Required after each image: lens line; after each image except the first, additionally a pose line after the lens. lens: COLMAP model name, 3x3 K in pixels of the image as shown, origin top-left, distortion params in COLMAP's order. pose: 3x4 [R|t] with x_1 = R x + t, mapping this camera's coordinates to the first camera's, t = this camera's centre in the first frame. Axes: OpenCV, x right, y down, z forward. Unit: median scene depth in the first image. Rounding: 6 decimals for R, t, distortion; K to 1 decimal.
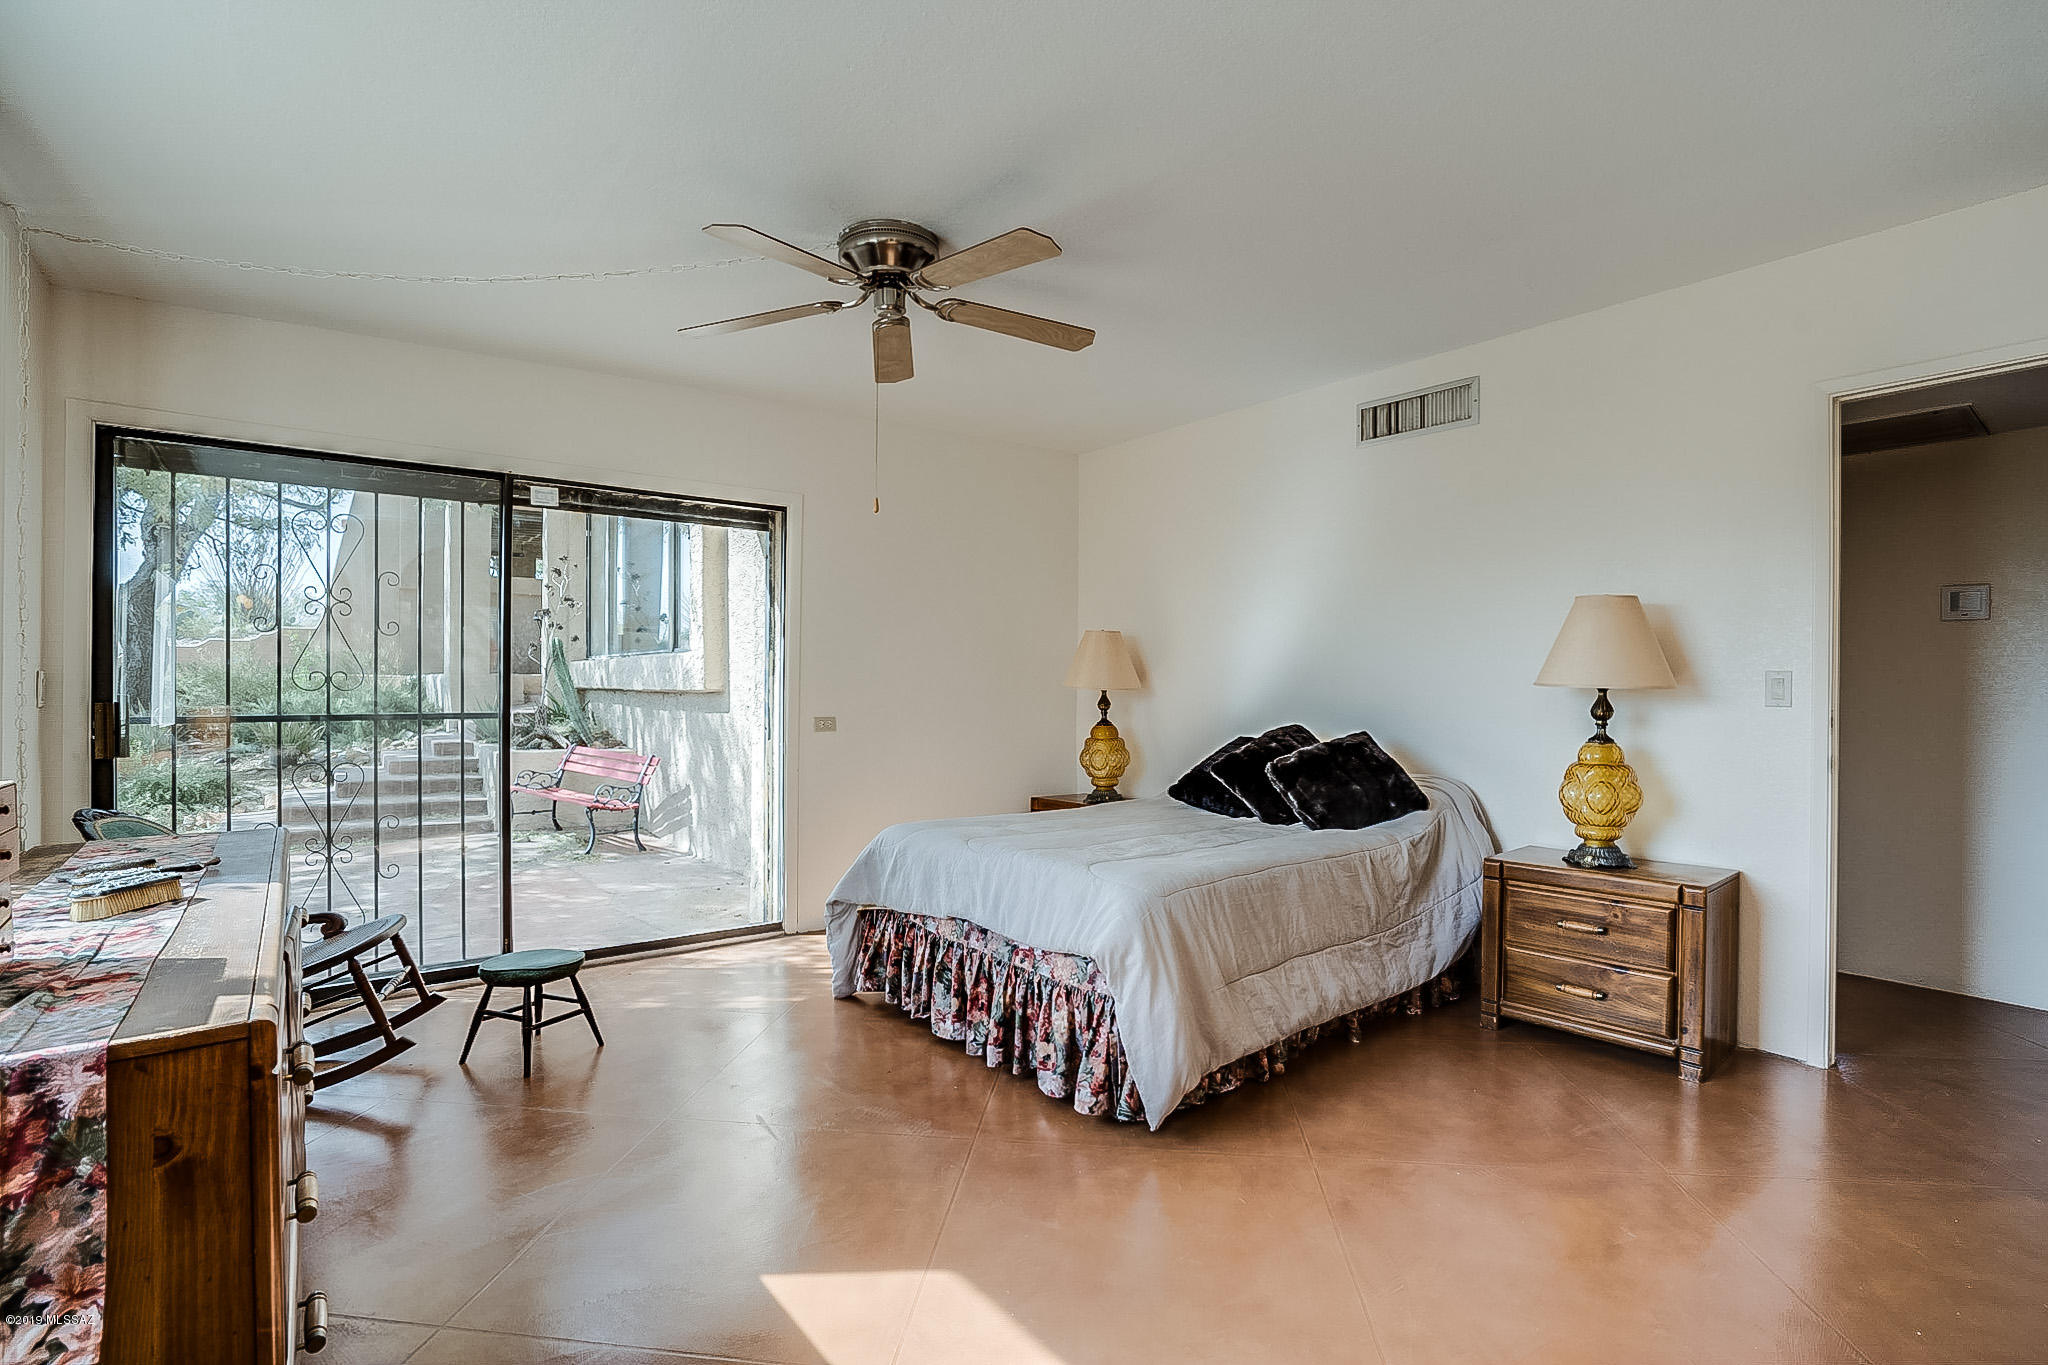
lens RADIAL K [[956.1, 0, 1021.4], [0, 956.1, 687.7], [0, 0, 1]] dist [-0.036397, 0.003182]
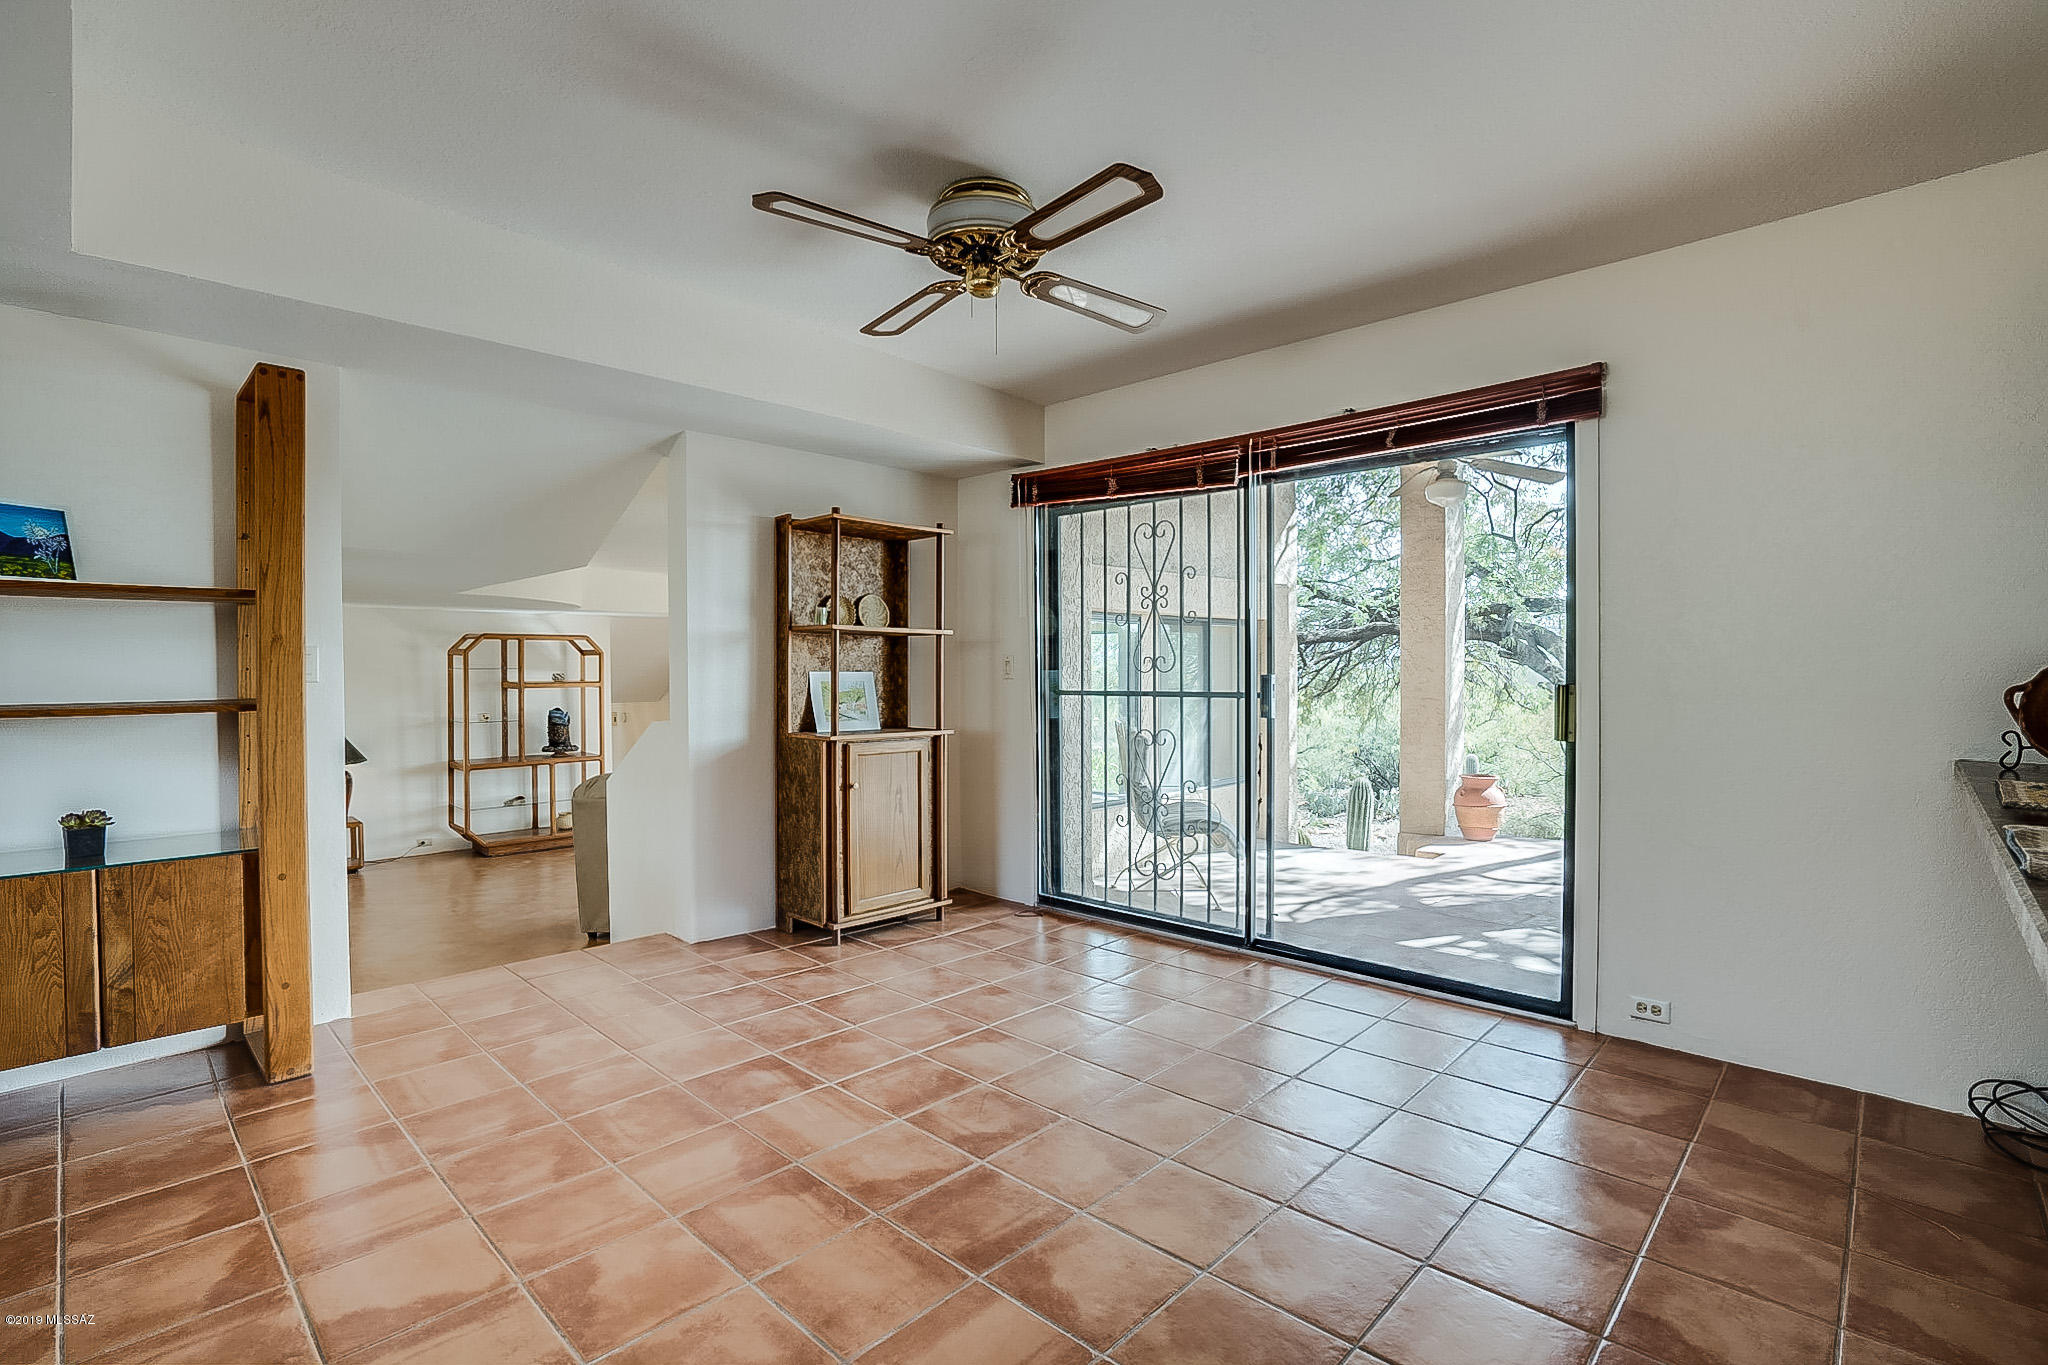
lens RADIAL K [[956.1, 0, 1026.3], [0, 956.1, 684.5], [0, 0, 1]] dist [-0.036397, 0.003182]
pose [[0.150189, 0.010358, -0.988603, 0.483100], [0.011712, 0.999856, 0.012255, 0.004181], [0.988588, -0.013419, 0.150046, 0.695075]]
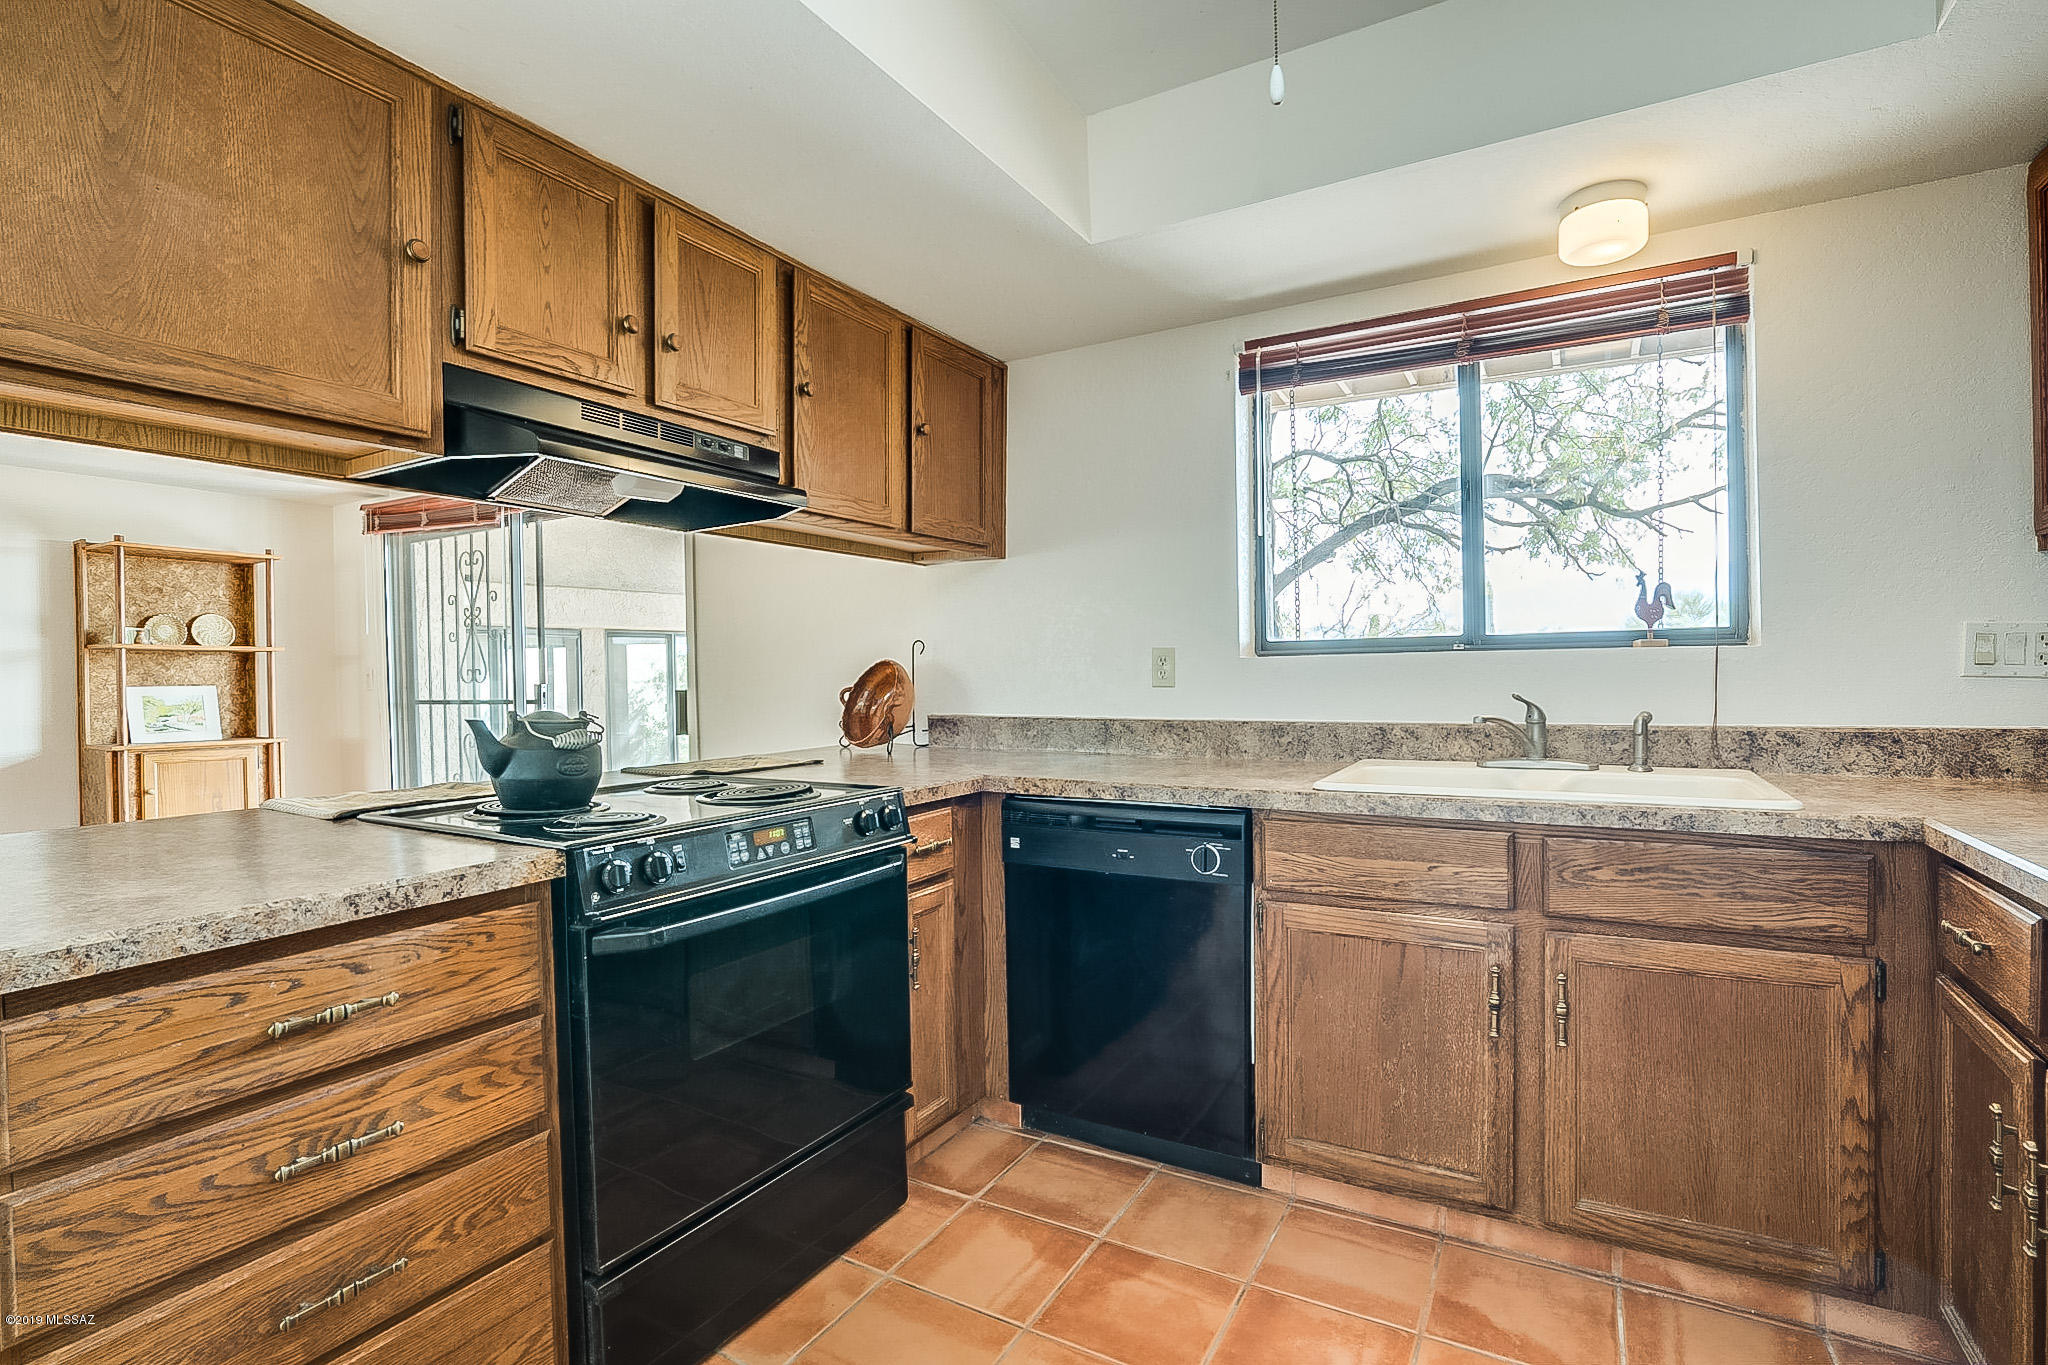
lens RADIAL K [[956.1, 0, 1032.8], [0, 956.1, 684.1], [0, 0, 1]] dist [-0.036397, 0.003182]
pose [[0.384417, -0.000553, -0.923160, 0.892581], [0.023970, 0.999669, 0.009383, 0.013669], [0.922848, -0.025735, 0.384302, 1.286038]]
